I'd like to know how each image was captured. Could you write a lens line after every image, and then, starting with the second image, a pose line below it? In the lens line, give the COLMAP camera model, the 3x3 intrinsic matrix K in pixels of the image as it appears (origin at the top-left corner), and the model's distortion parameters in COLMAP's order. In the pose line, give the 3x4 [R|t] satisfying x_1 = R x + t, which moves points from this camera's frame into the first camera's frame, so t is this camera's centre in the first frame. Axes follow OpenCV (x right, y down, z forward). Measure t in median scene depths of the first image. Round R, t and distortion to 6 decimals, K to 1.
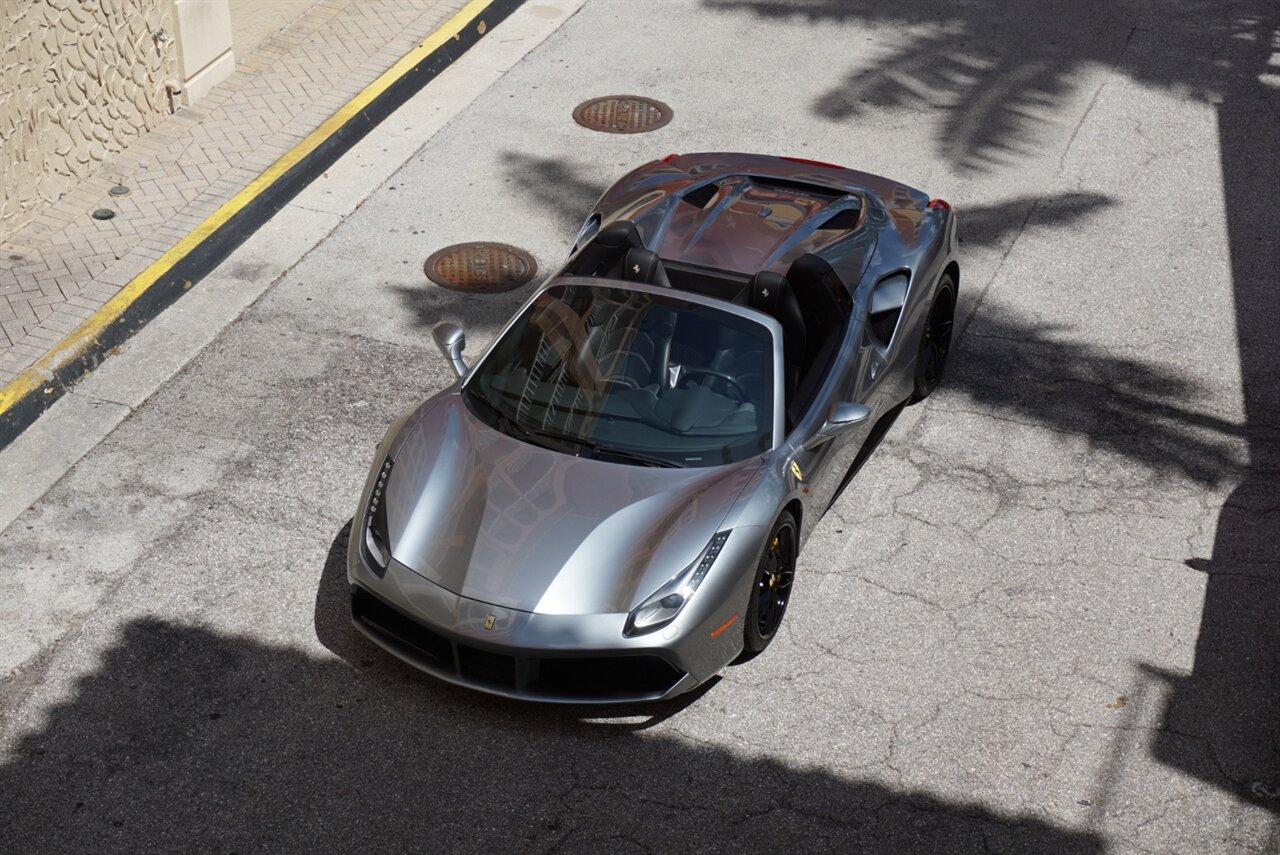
lens RADIAL K [[2655.8, 0, 644.2], [0, 2655.8, 424.3], [0, 0, 1]] dist [0.020649, 0.000000]
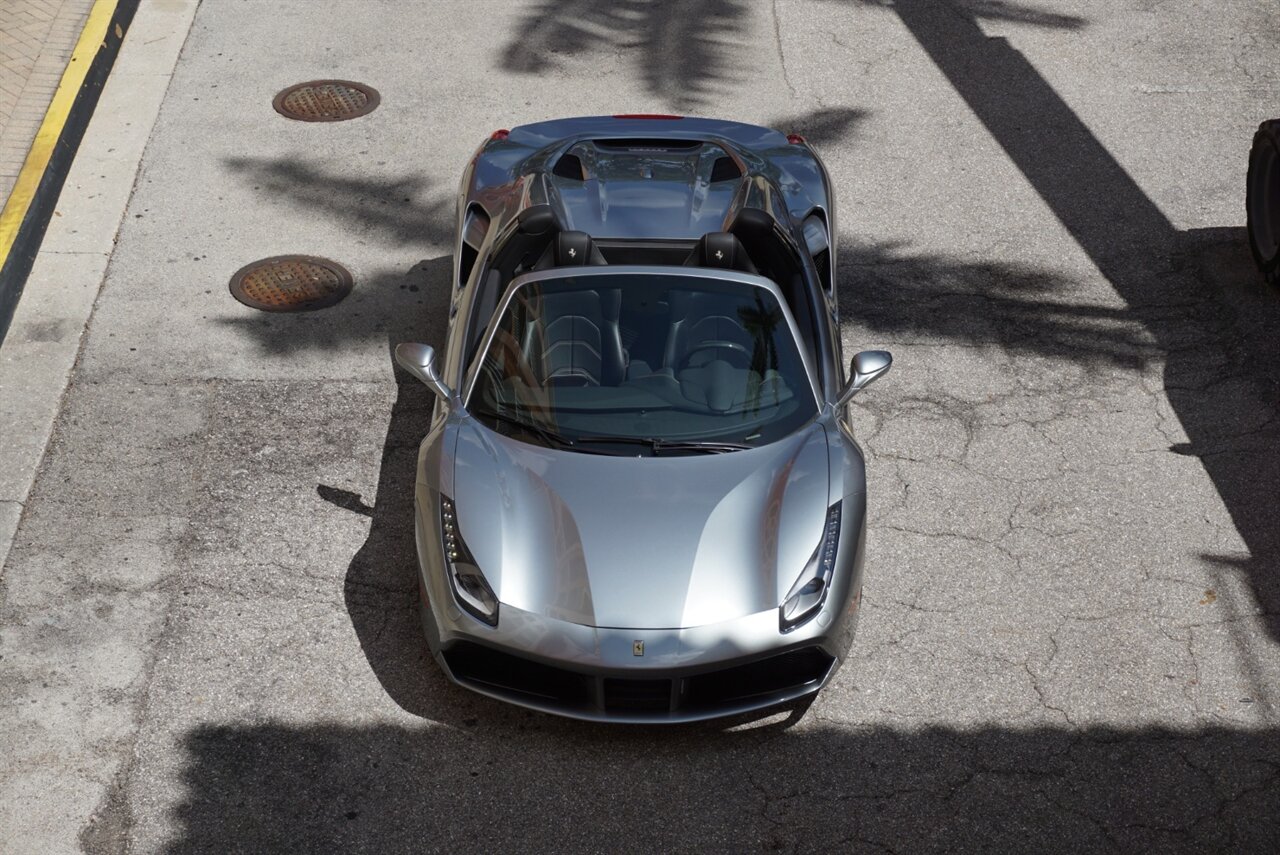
lens RADIAL K [[2655.8, 0, 637.7], [0, 2655.8, 427.5], [0, 0, 1]] dist [0.020649, 0.000000]
pose [[0.934234, -0.183428, 0.305878, -0.287552], [0.176577, 0.983007, 0.050174, -0.041992], [-0.309884, 0.007137, 0.950748, 0.103326]]
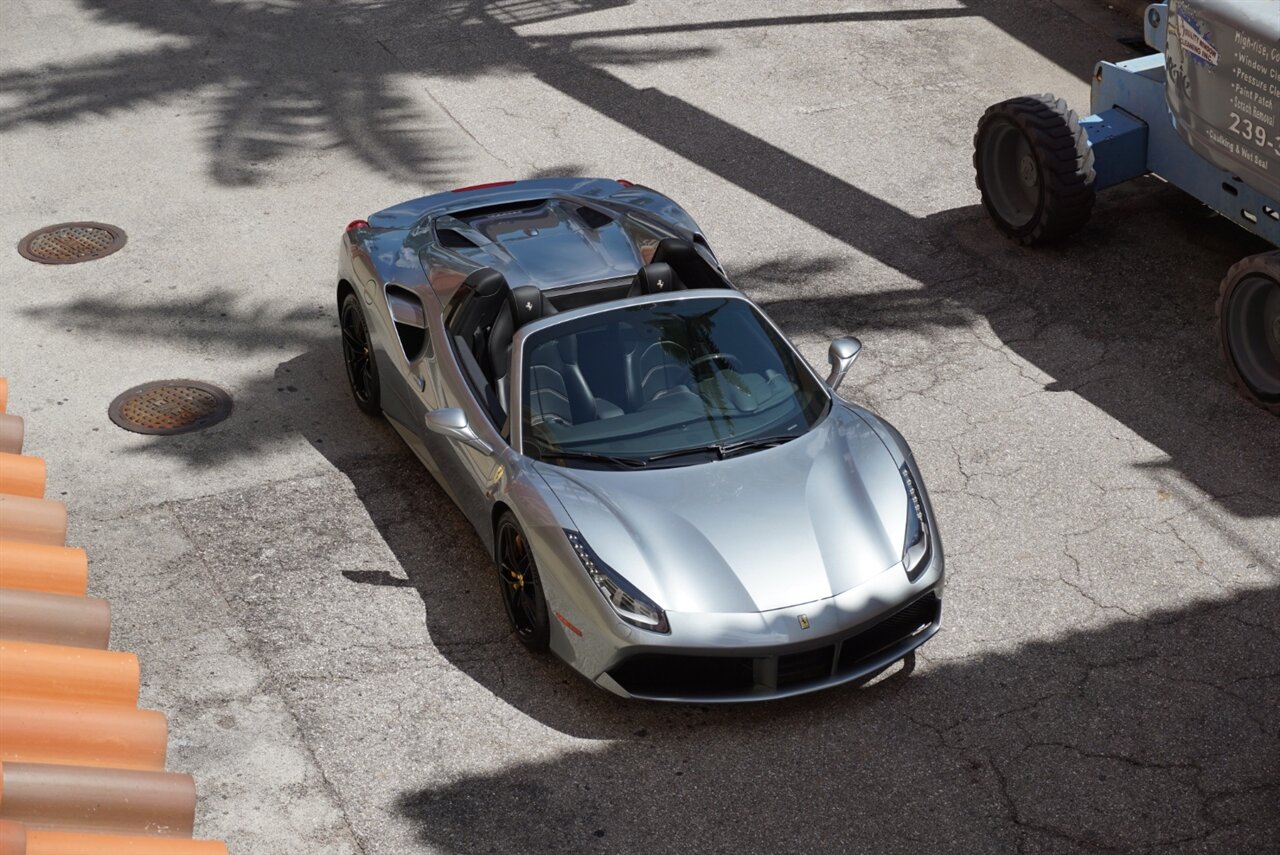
lens RADIAL K [[2655.8, 0, 643.5], [0, 2655.8, 430.7], [0, 0, 1]] dist [0.020649, 0.000000]
pose [[0.732840, -0.330295, 0.594854, -0.591777], [0.350085, 0.932707, 0.086596, -0.088414], [-0.583426, 0.144788, 0.799156, 0.196080]]
